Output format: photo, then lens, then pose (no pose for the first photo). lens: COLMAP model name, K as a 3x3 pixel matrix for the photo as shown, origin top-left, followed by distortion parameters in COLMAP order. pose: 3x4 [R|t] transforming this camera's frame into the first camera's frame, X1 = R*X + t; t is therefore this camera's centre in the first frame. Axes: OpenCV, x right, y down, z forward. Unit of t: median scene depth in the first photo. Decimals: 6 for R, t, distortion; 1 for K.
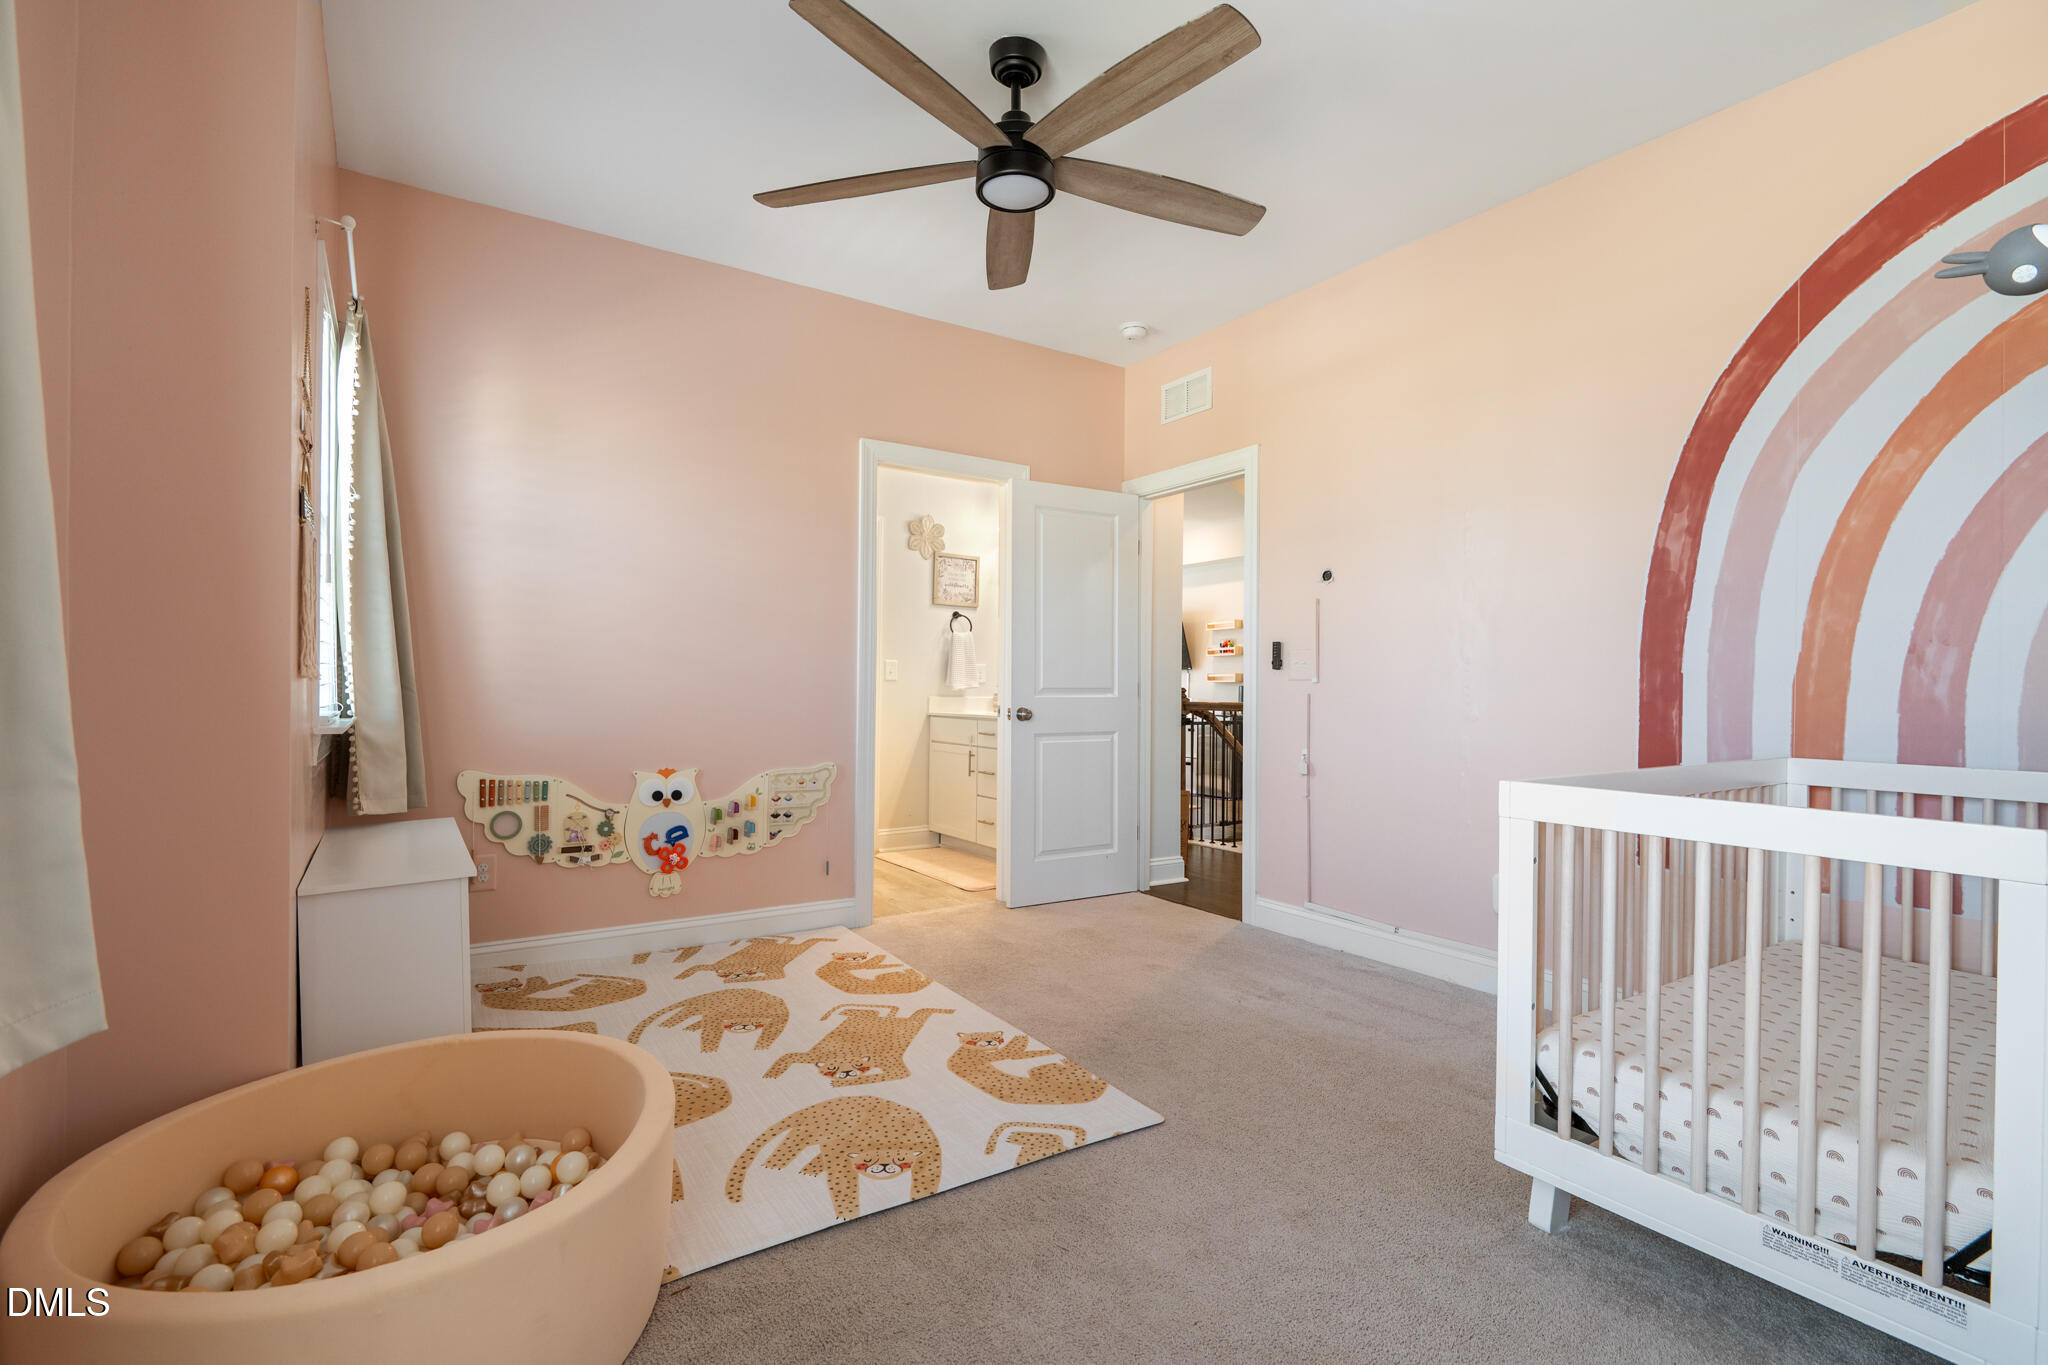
lens RADIAL K [[935.9, 0, 1023.8], [0, 935.9, 690.6], [0, 0, 1]] dist [-0.000645, -0.000054]
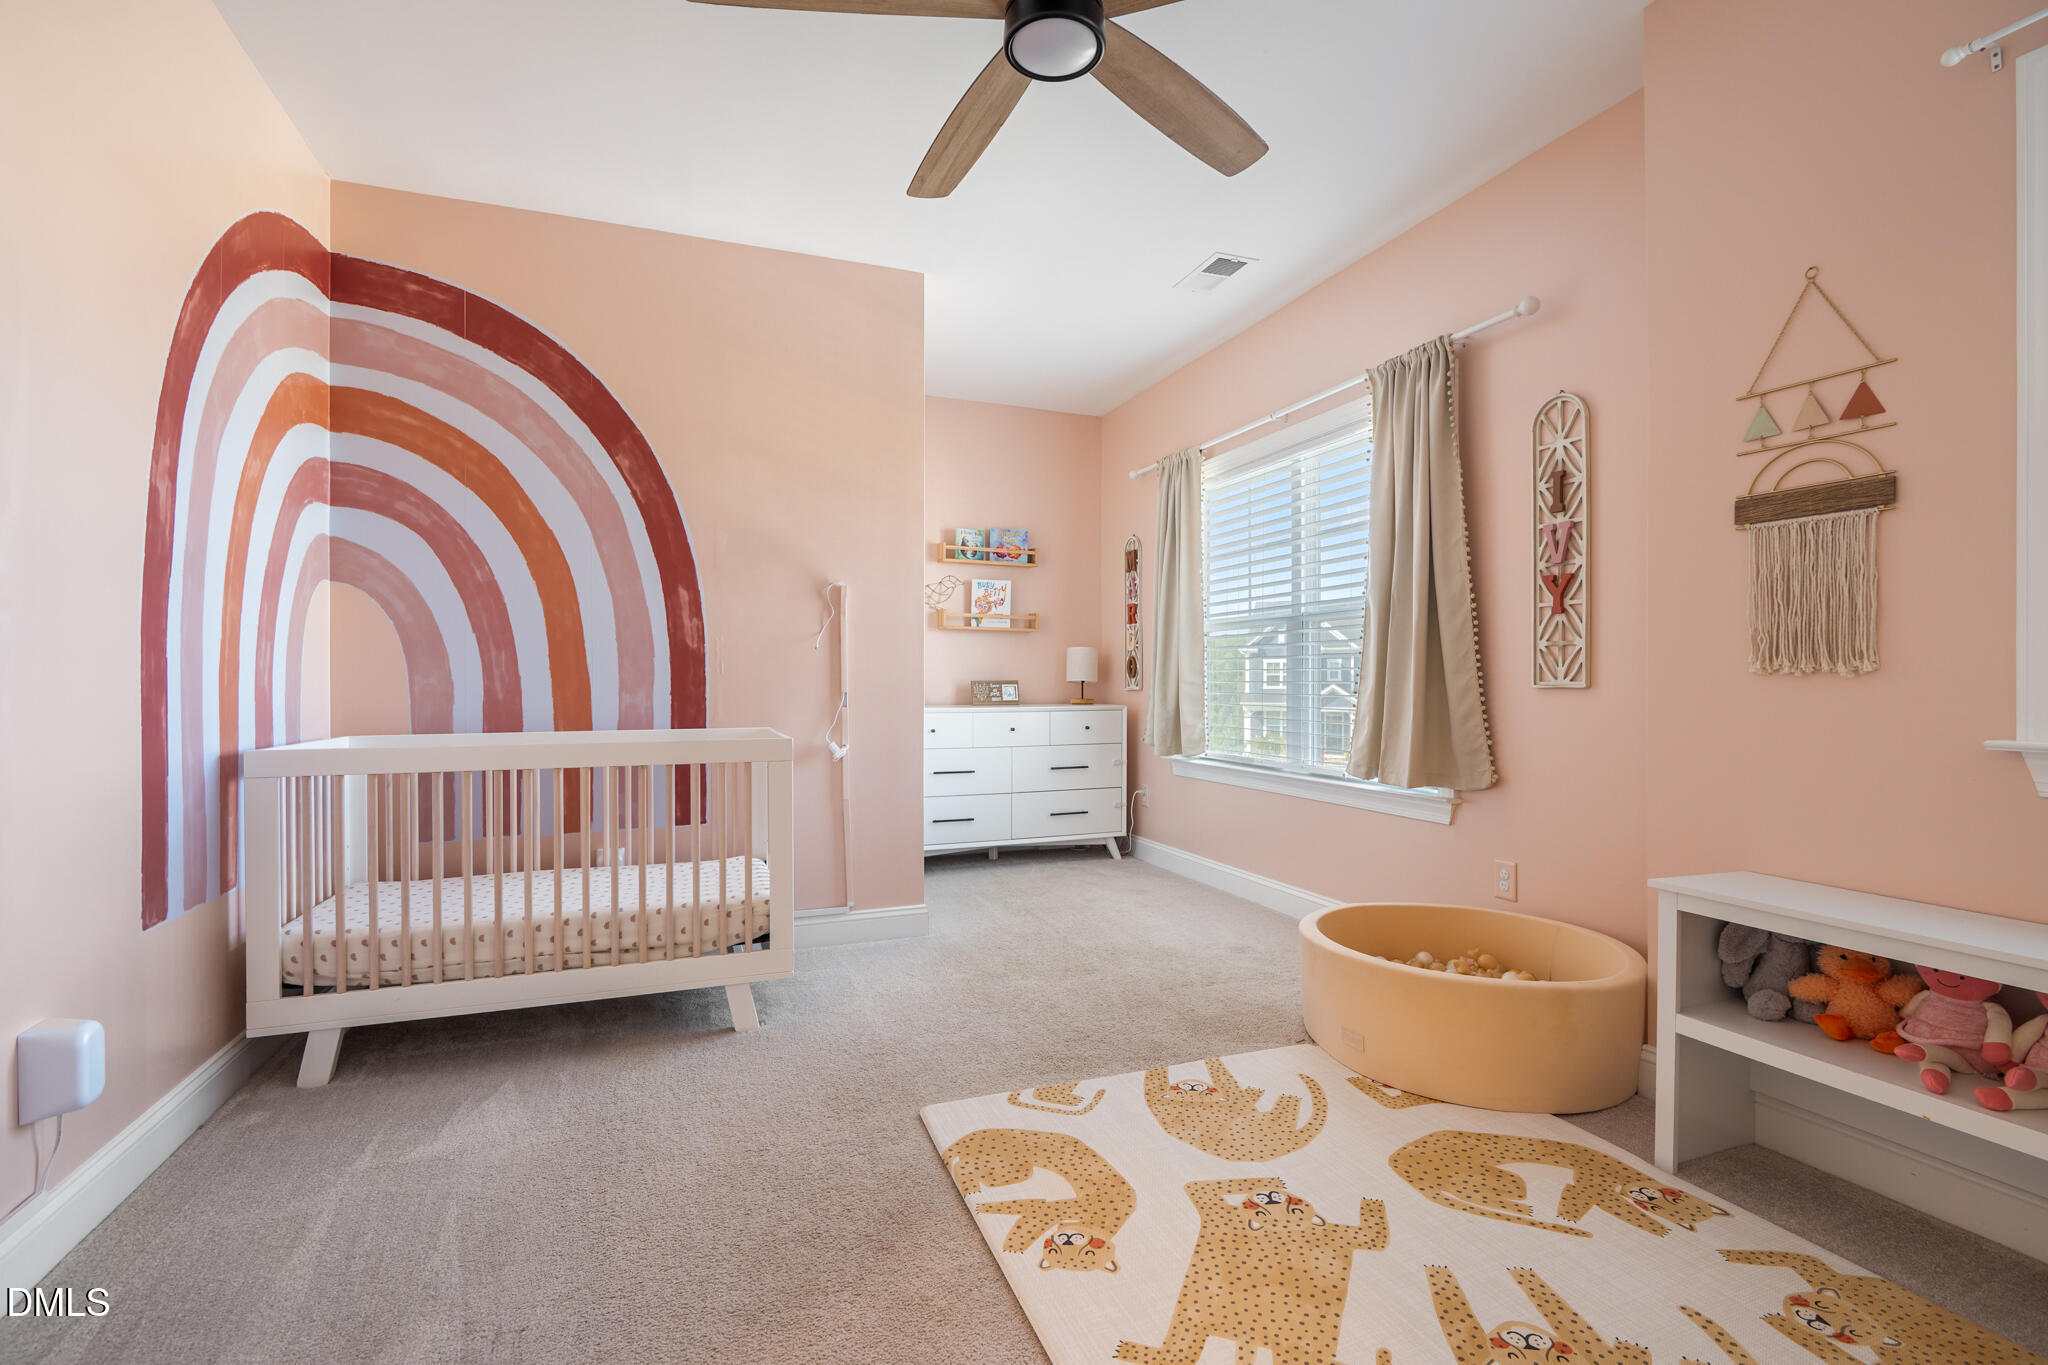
lens RADIAL K [[935.9, 0, 1022.2], [0, 935.9, 683.6], [0, 0, 1]] dist [-0.000645, -0.000054]
pose [[-0.976319, -0.005557, 0.216265, -0.160978], [-0.003838, 0.999958, 0.008368, -0.007568], [-0.216302, 0.007339, -0.976299, 1.846101]]
